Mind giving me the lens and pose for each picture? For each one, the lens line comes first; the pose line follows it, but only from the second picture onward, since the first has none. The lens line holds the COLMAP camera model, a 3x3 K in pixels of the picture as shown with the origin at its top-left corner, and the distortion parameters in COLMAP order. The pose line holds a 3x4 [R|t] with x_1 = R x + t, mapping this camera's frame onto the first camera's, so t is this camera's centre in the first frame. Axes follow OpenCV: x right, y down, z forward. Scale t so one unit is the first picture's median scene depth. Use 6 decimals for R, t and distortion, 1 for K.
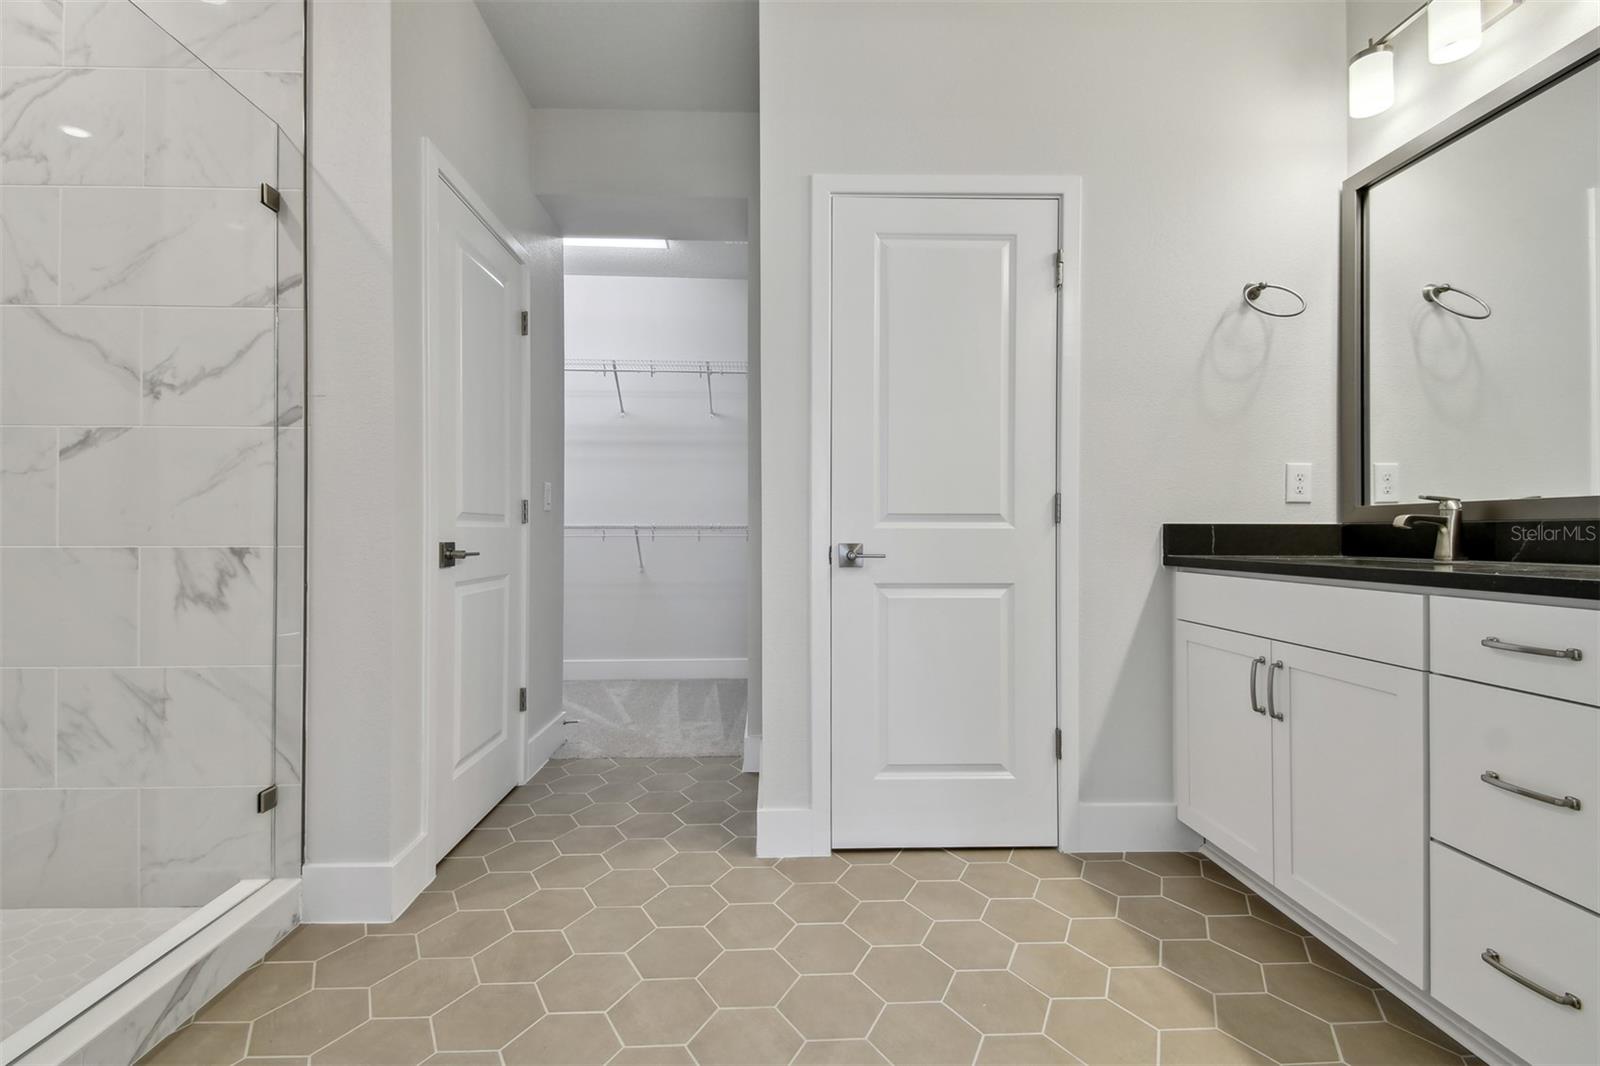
lens RADIAL K [[704.7, 0, 794.8], [0, 704.7, 520.0], [0, 0, 1]] dist [0.046020, -0.023972]
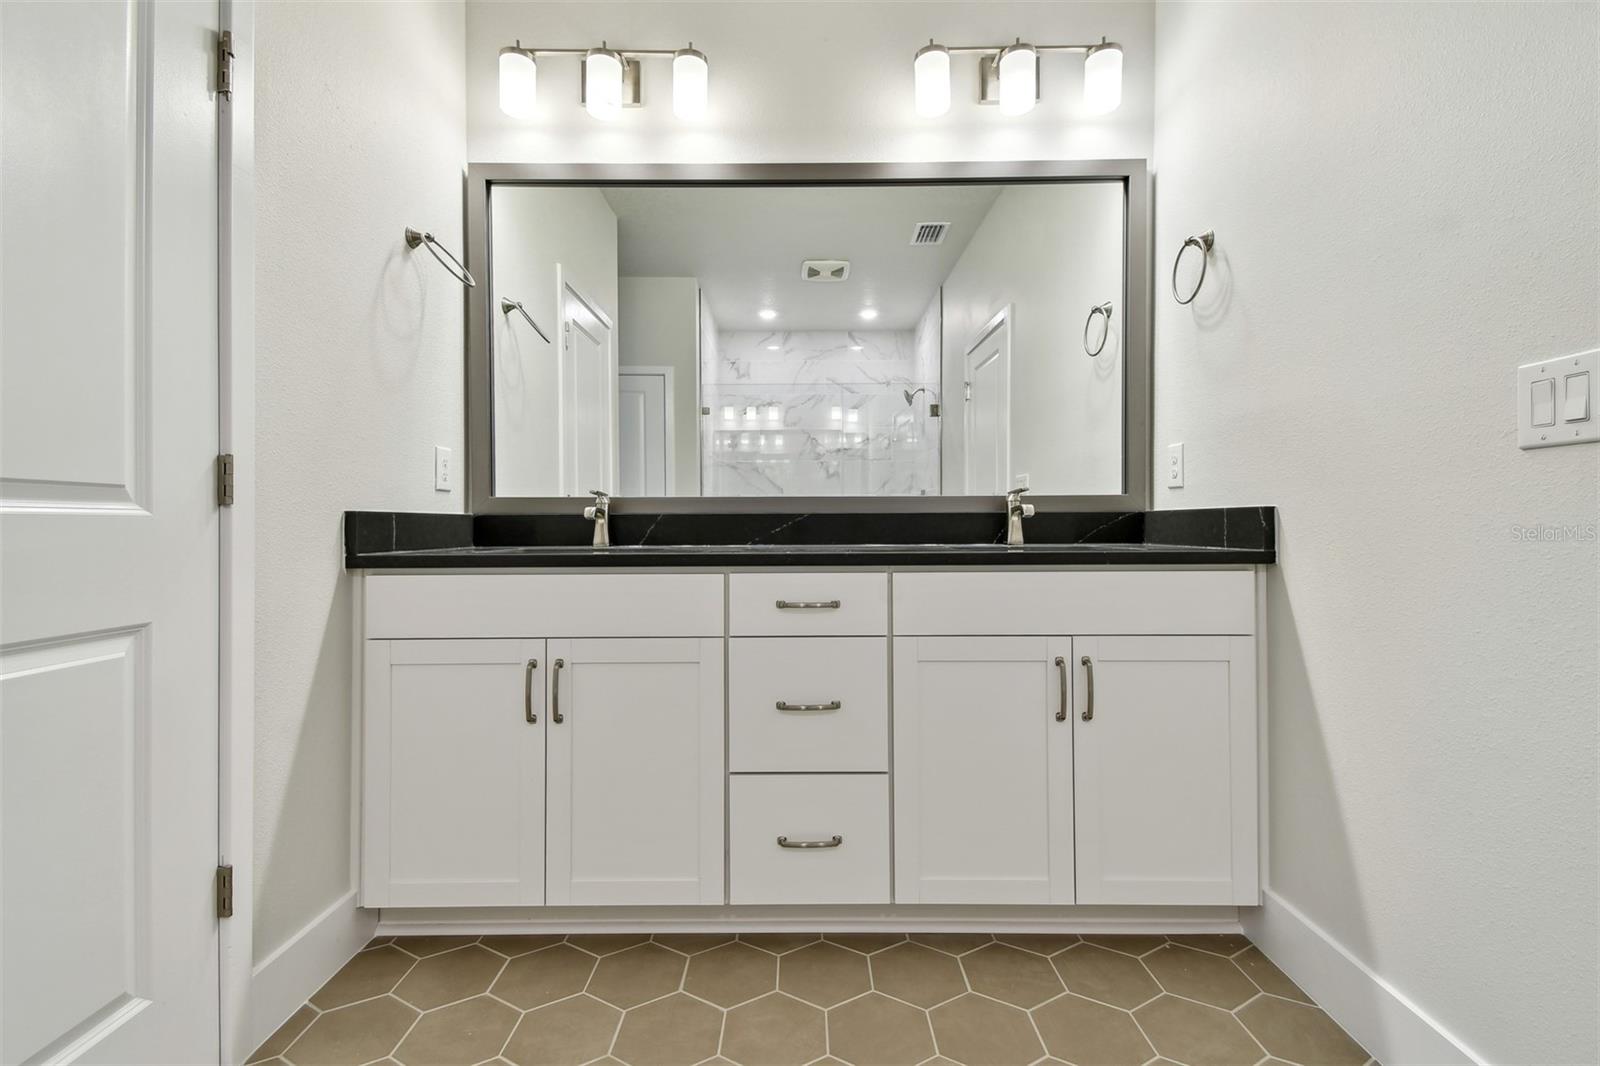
lens RADIAL K [[704.7, 0, 794.8], [0, 704.7, 520.0], [0, 0, 1]] dist [0.046020, -0.023972]
pose [[0.038702, 0.004298, 0.999242, -0.191312], [-0.016782, 0.999853, -0.003650, 0.009541], [-0.999110, -0.016628, 0.038768, 0.520205]]
